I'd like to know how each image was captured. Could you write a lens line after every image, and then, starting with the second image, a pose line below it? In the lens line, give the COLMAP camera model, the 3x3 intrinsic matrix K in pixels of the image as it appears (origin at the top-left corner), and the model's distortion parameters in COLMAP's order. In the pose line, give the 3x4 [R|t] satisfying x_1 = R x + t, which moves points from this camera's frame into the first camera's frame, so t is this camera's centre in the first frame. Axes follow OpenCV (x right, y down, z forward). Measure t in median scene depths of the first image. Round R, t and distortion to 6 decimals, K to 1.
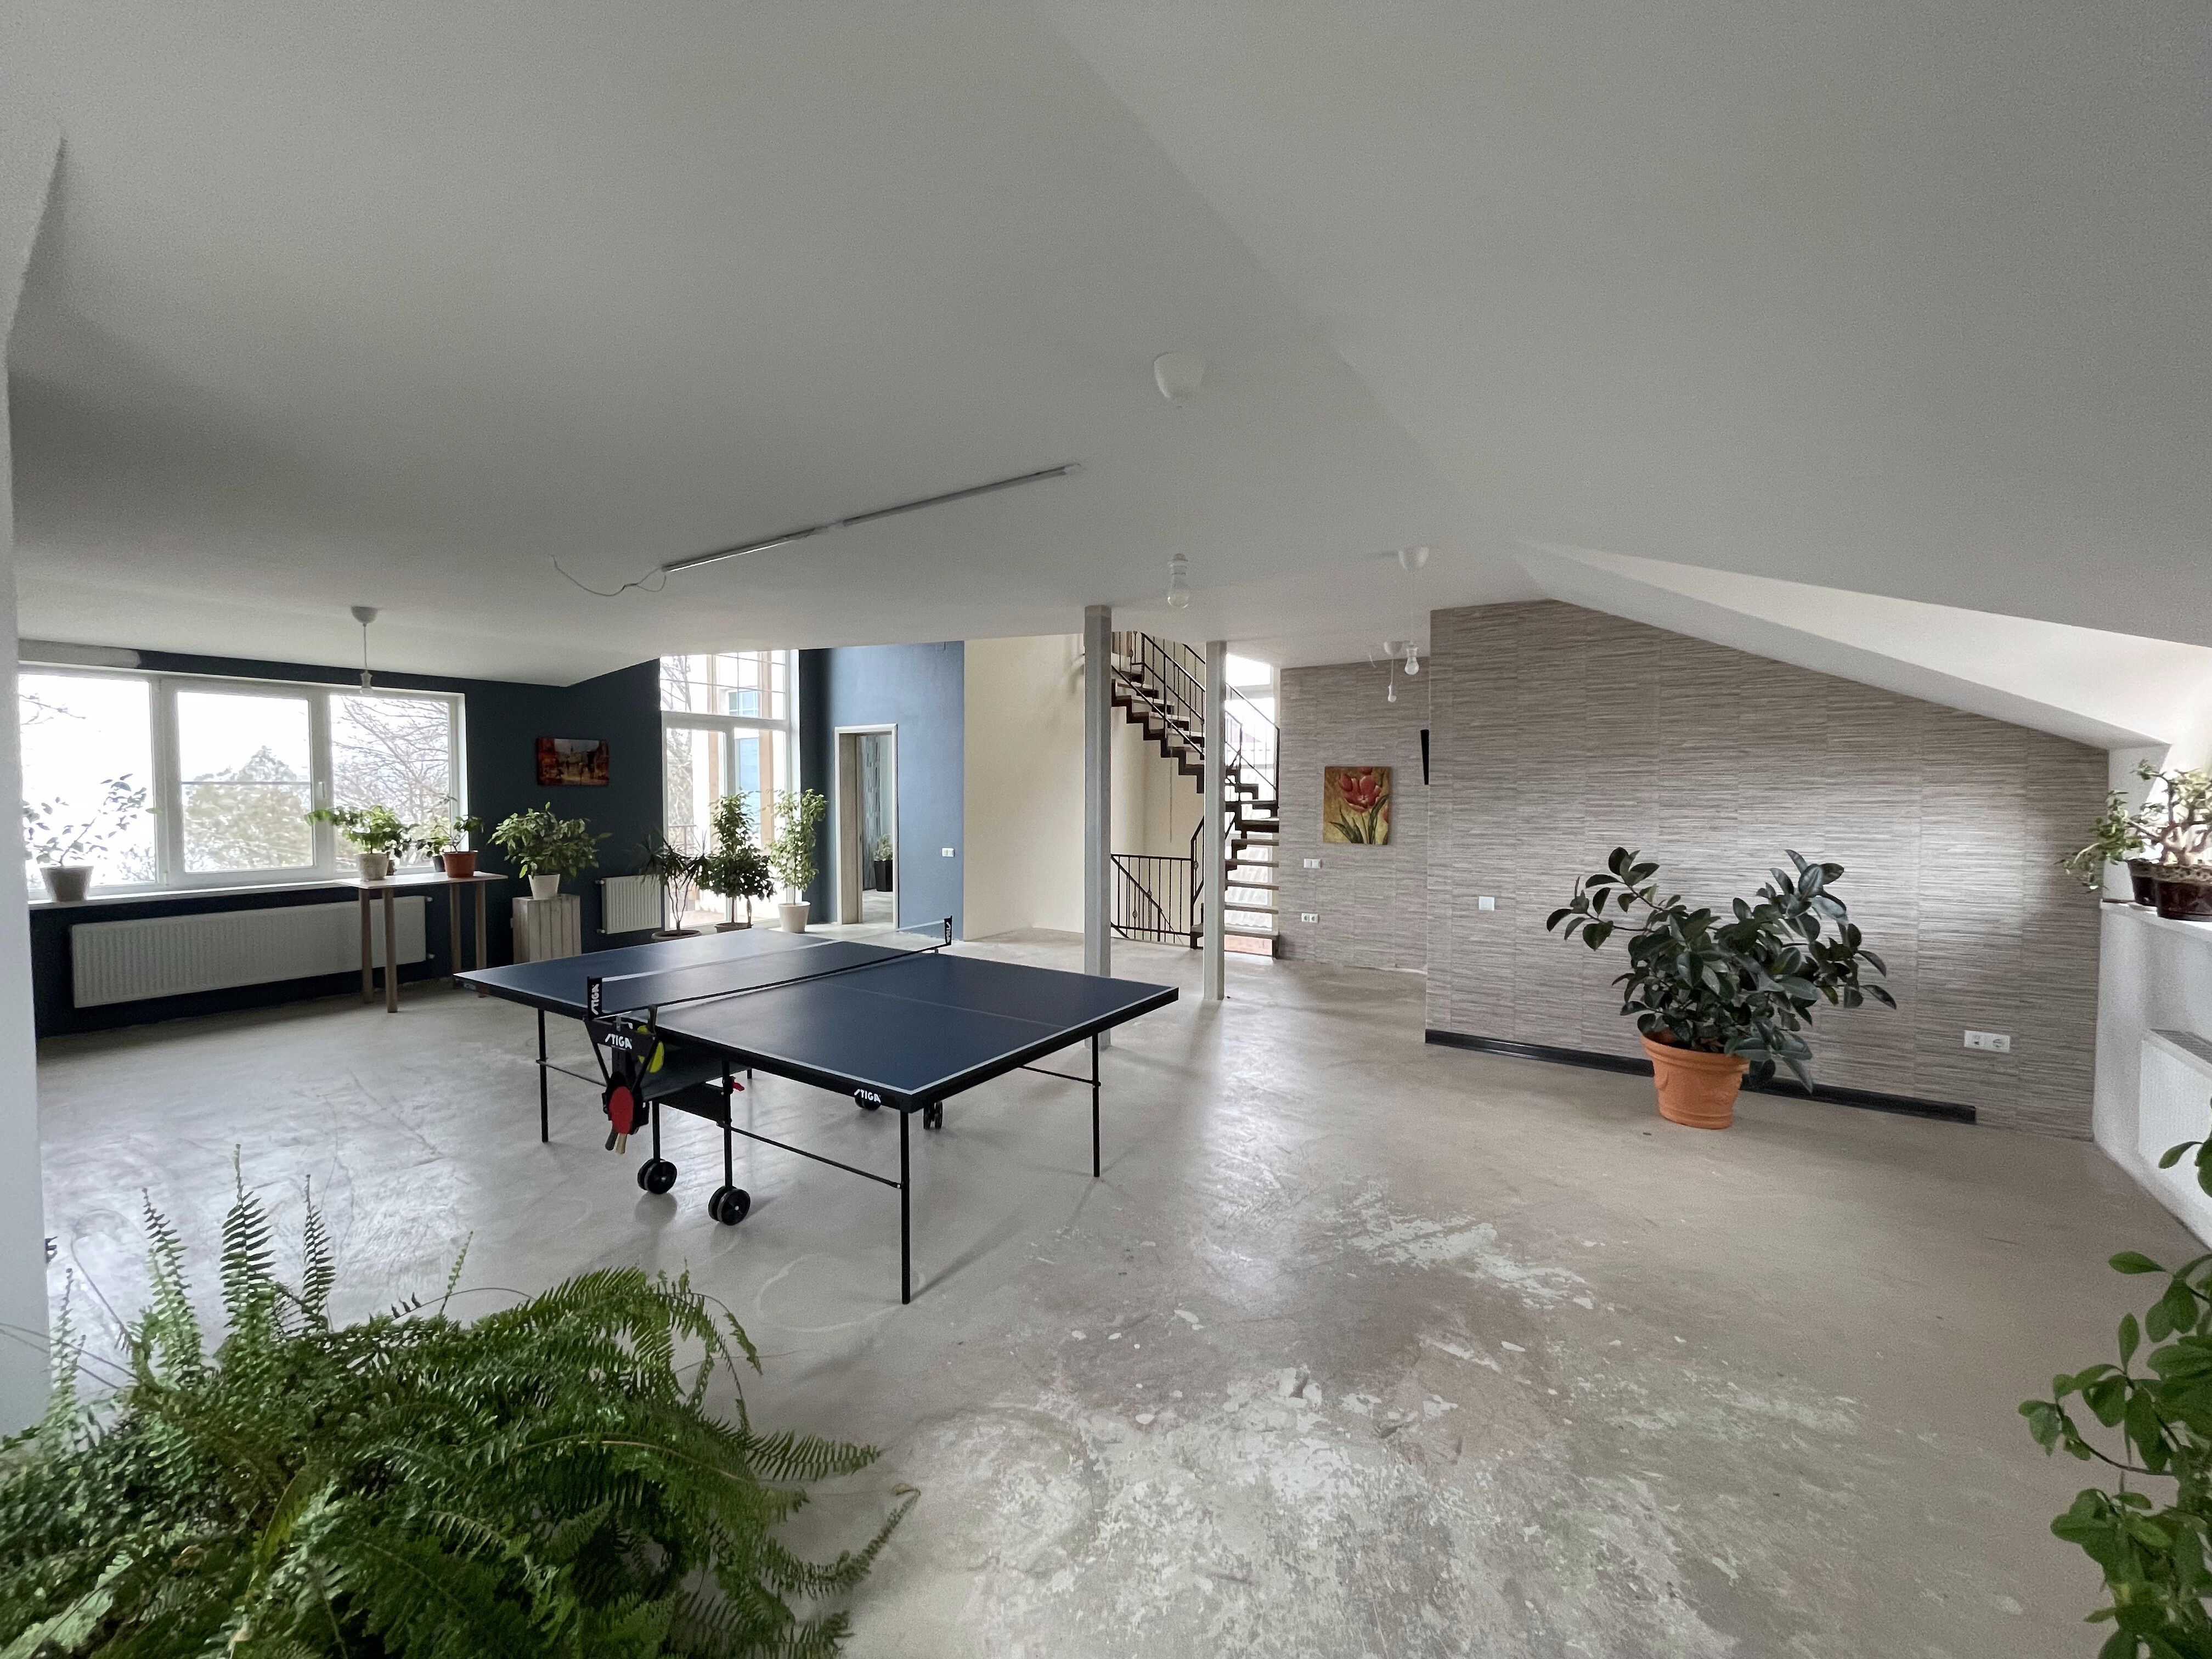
lens RADIAL K [[893.7, 0, 1110.2], [0, 893.7, 827.6], [0, 0, 1]] dist [-0.002923, 0.000196]
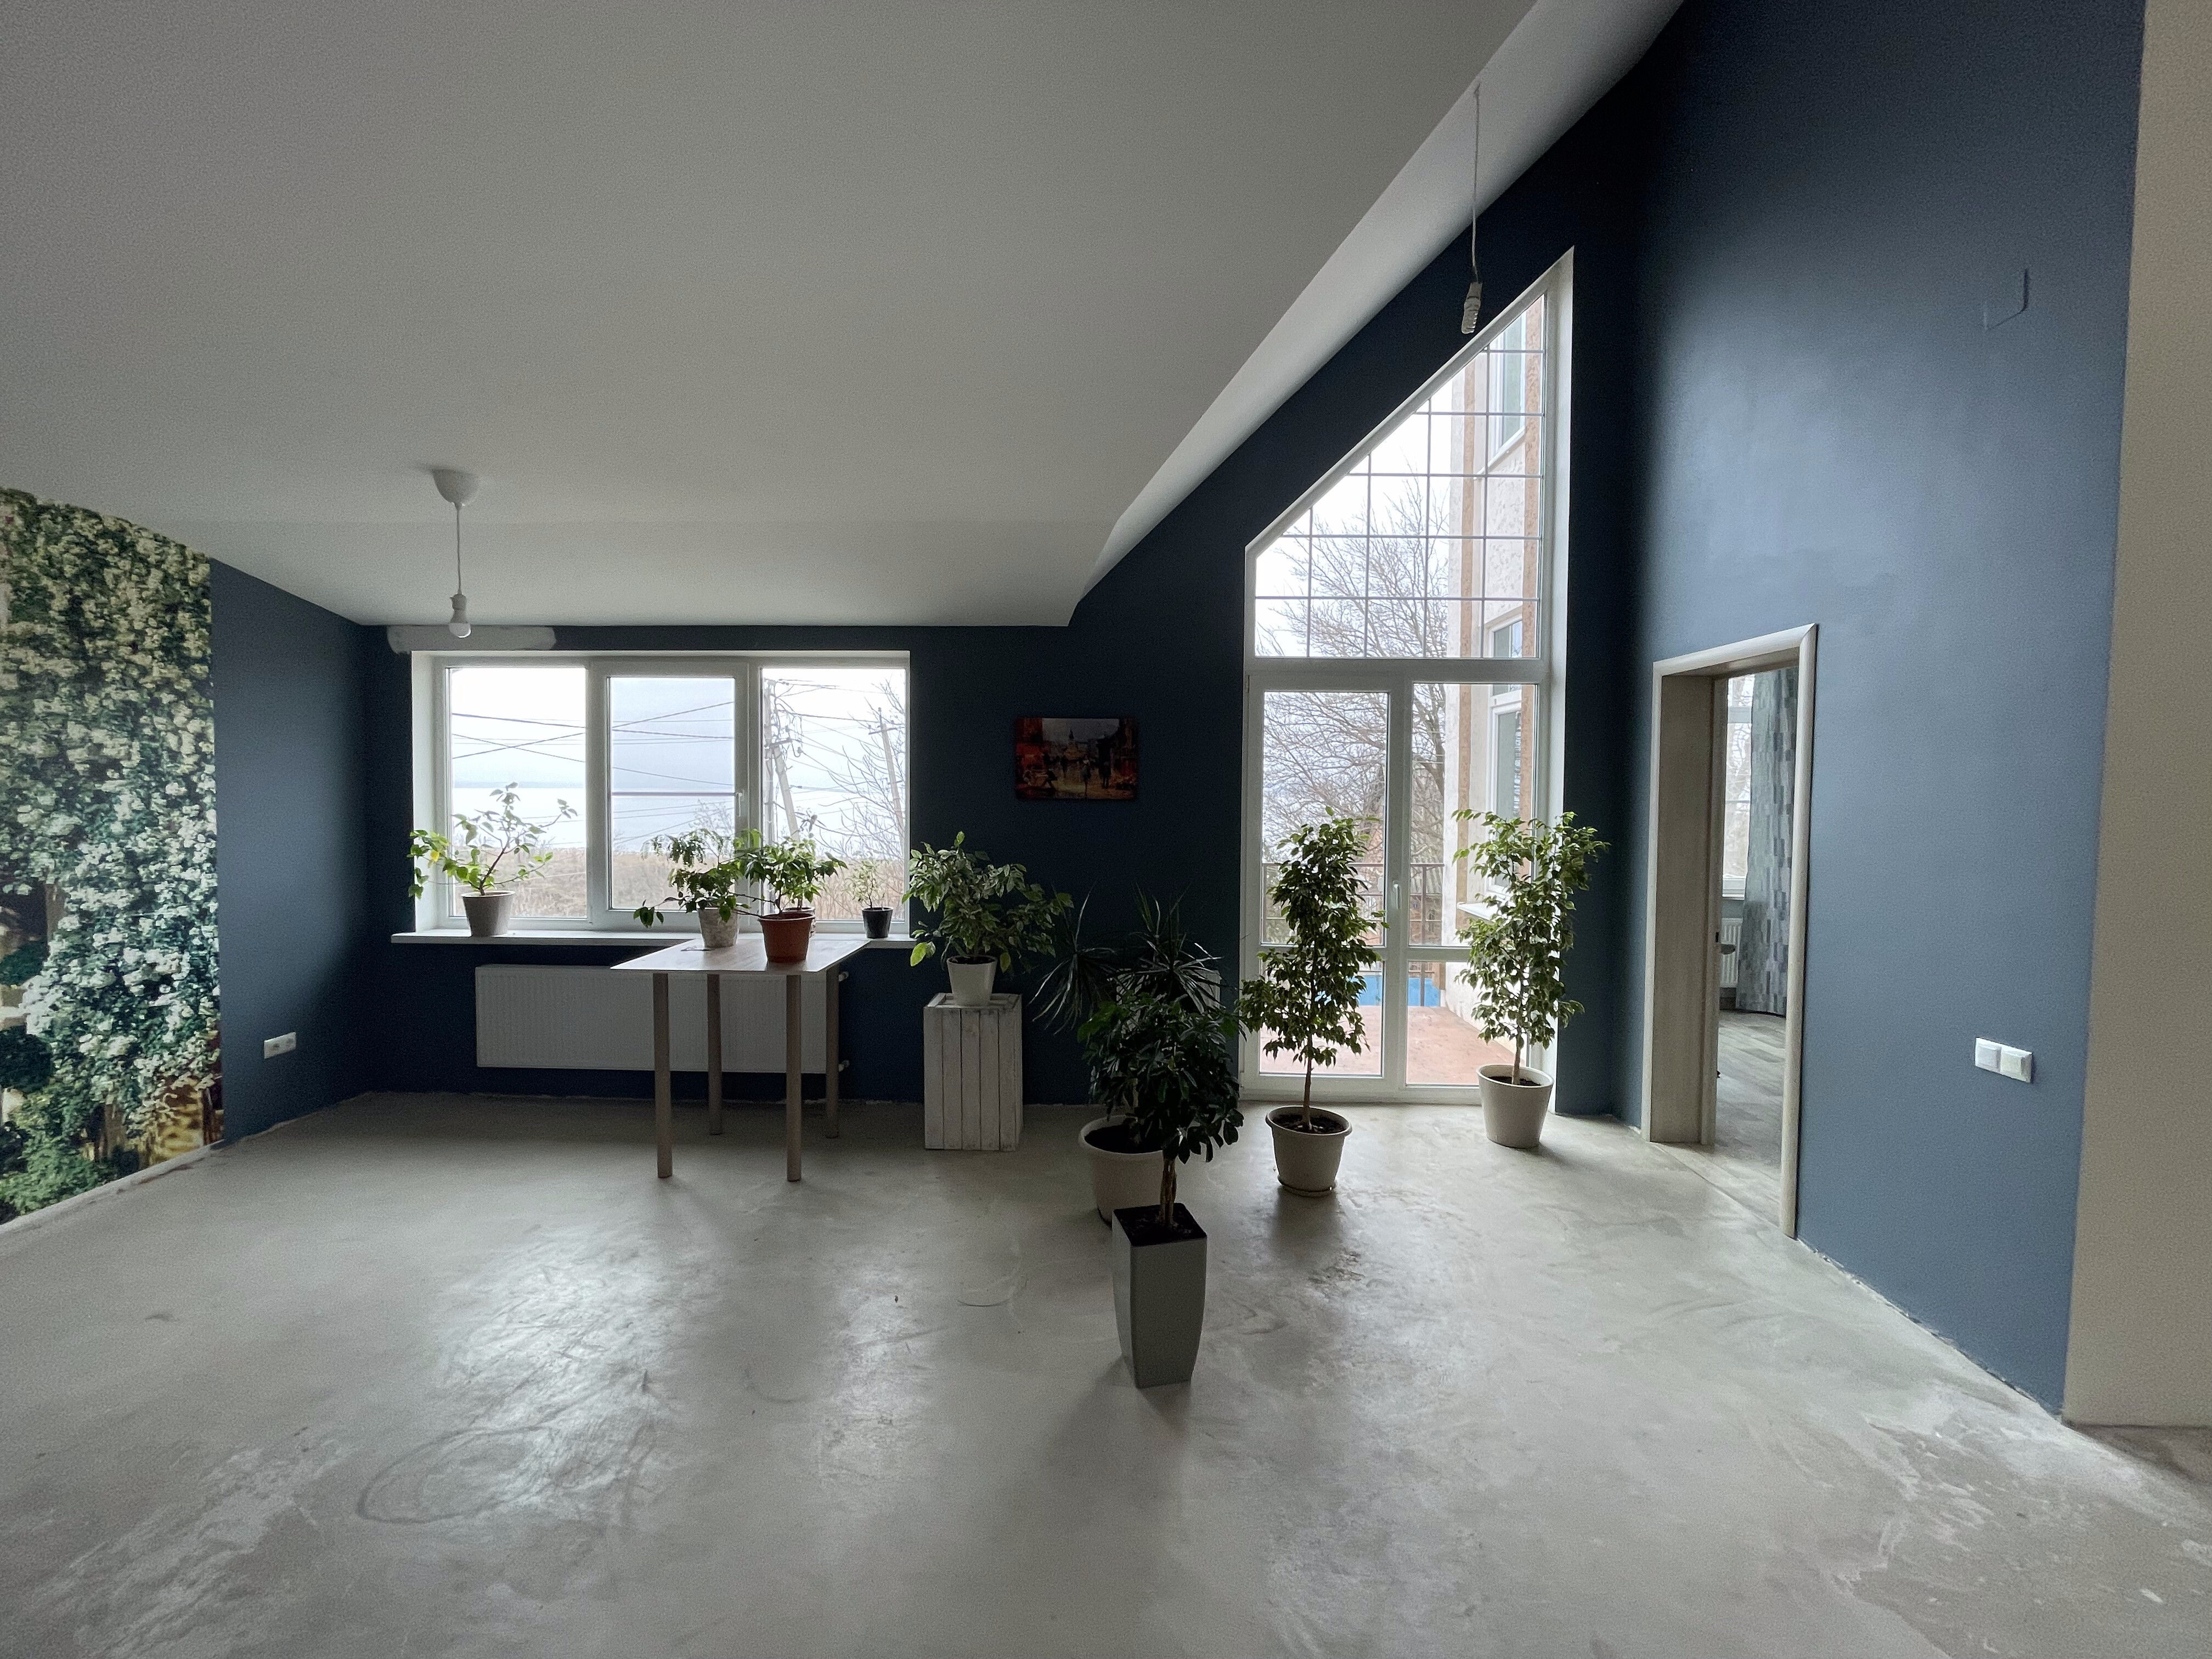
lens RADIAL K [[893.7, 0, 1104.8], [0, 893.7, 821.3], [0, 0, 1]] dist [-0.002923, 0.000196]
pose [[0.528314, 0.033066, -0.848405, -0.115169], [-0.044104, 0.998961, 0.011470, -0.041688], [0.847903, 0.031359, 0.529223, 0.730531]]
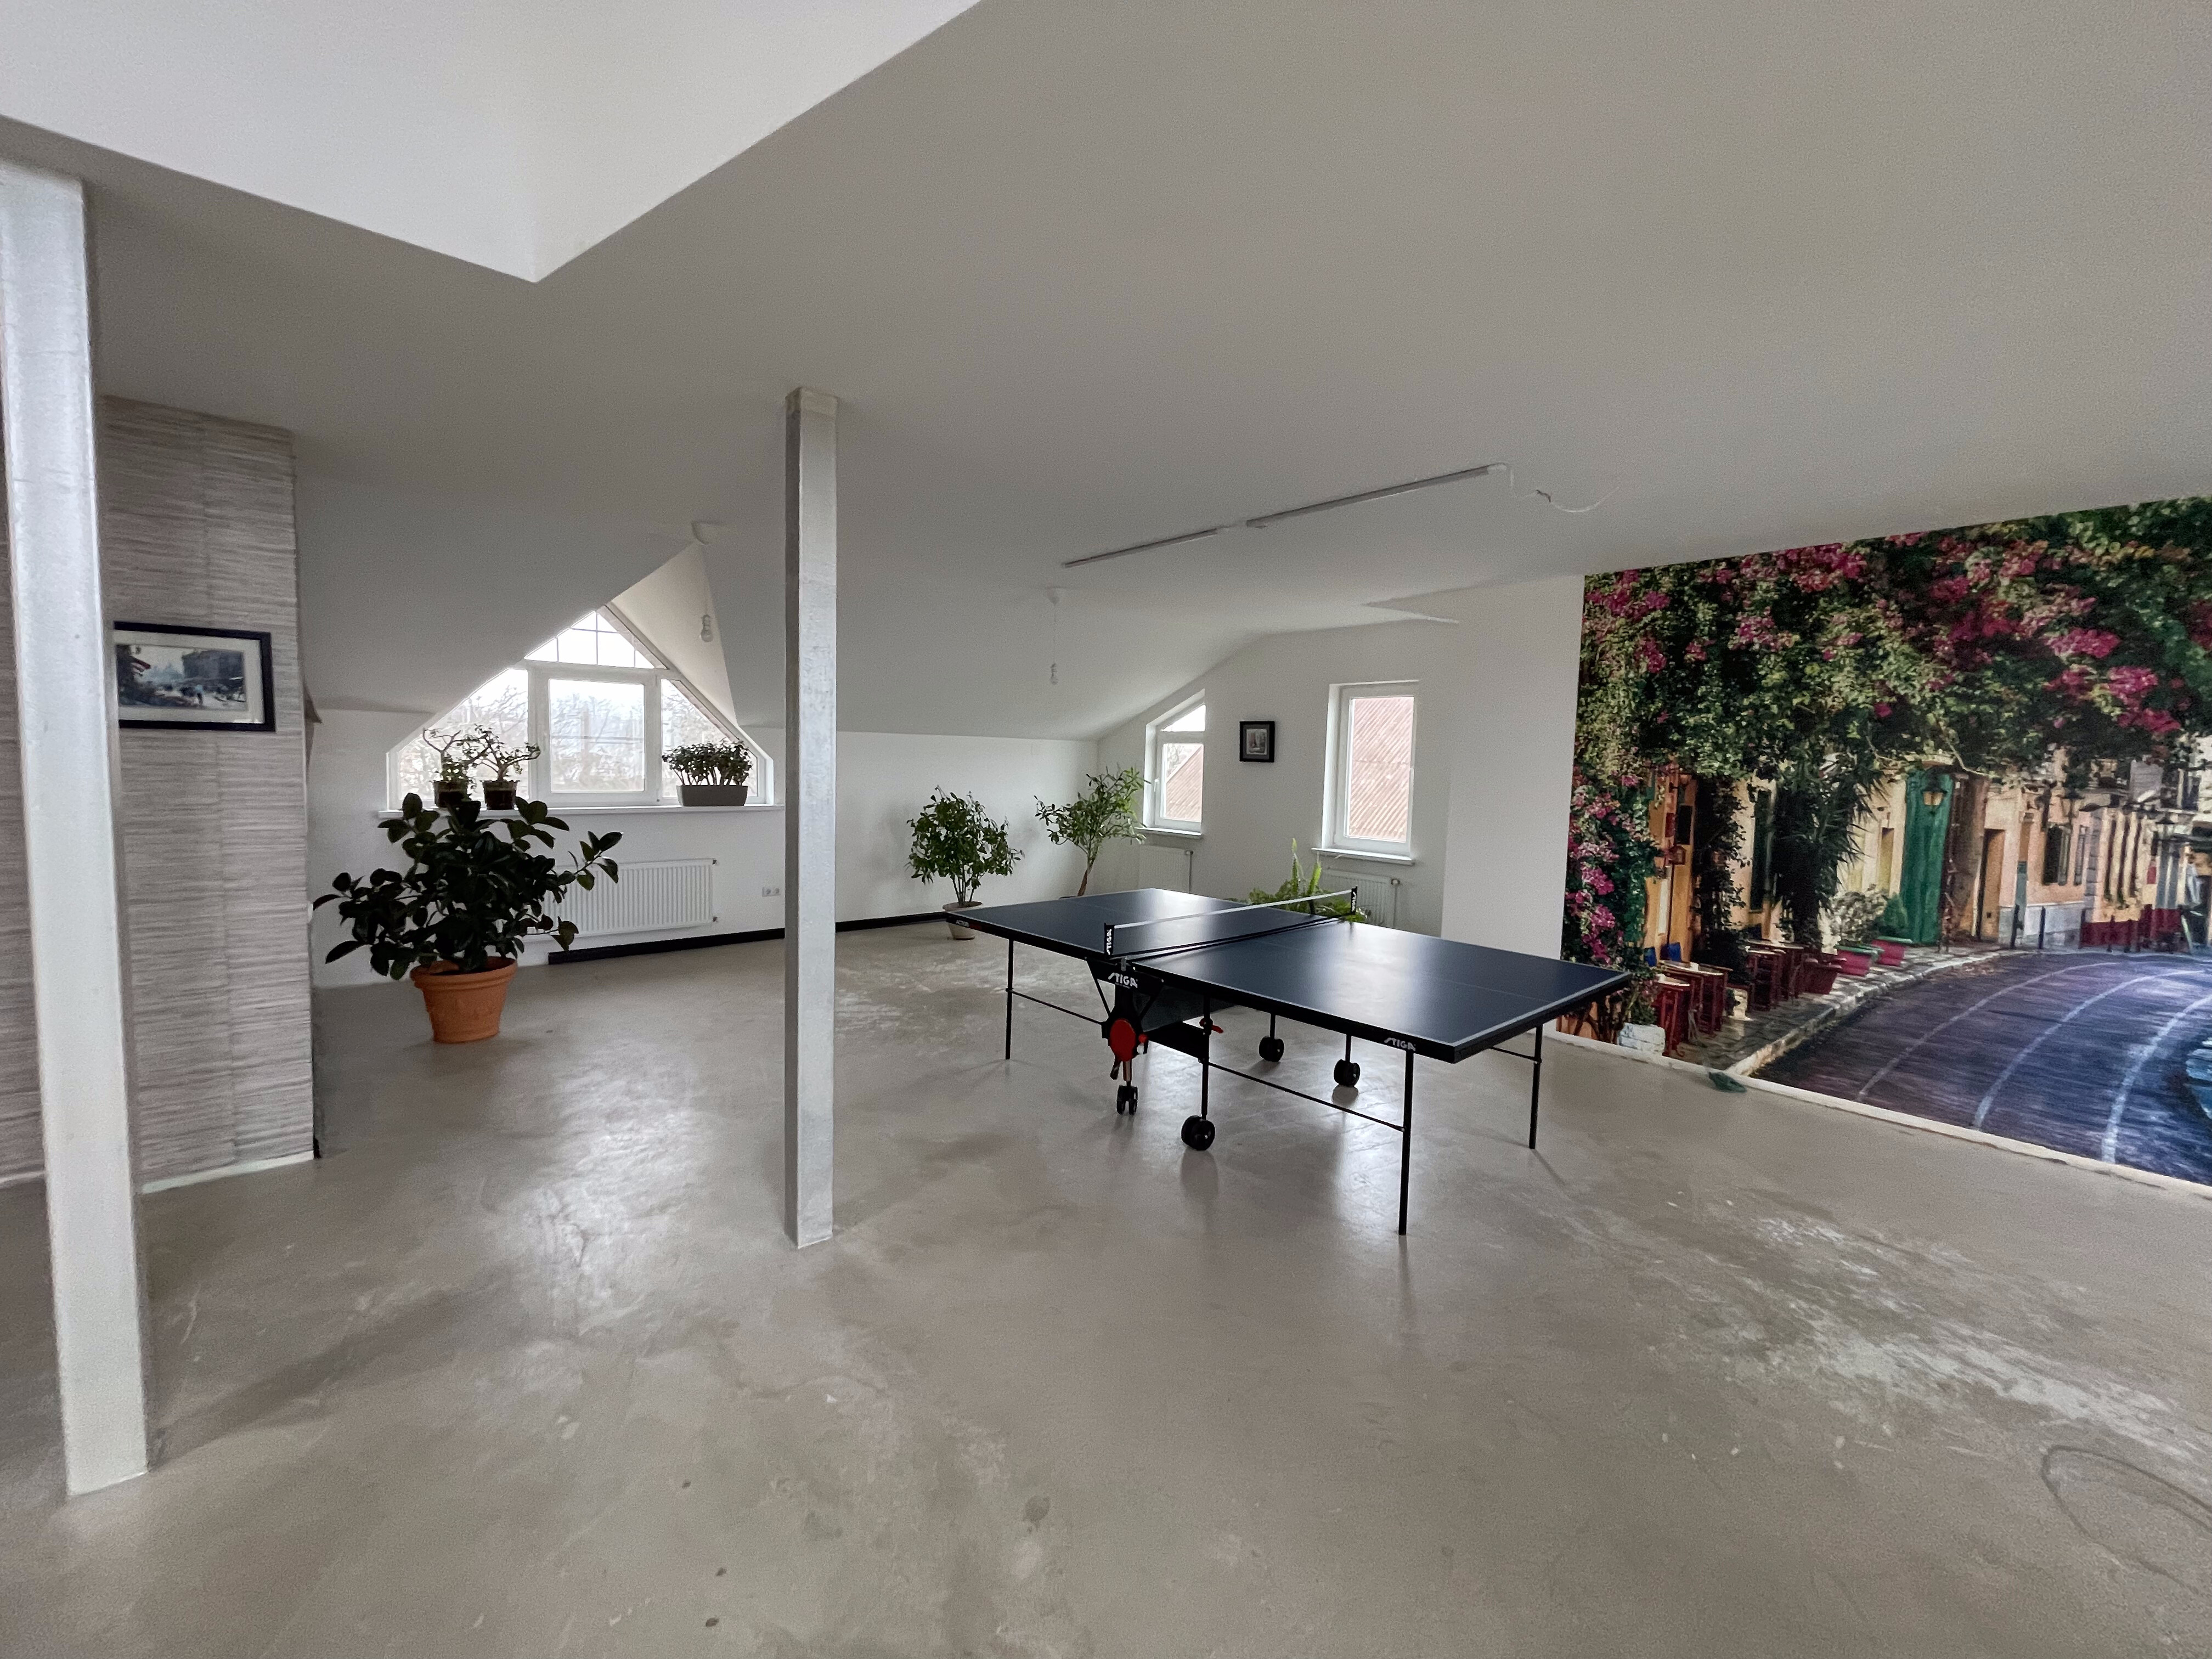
lens RADIAL K [[893.7, 0, 1106.8], [0, 893.7, 814.7], [0, 0, 1]] dist [-0.002923, 0.000196]
pose [[-0.963904, -0.044861, 0.262442, -0.221652], [-0.015874, 0.993633, 0.111543, -0.048488], [-0.265775, 0.103351, -0.958479, 1.007448]]
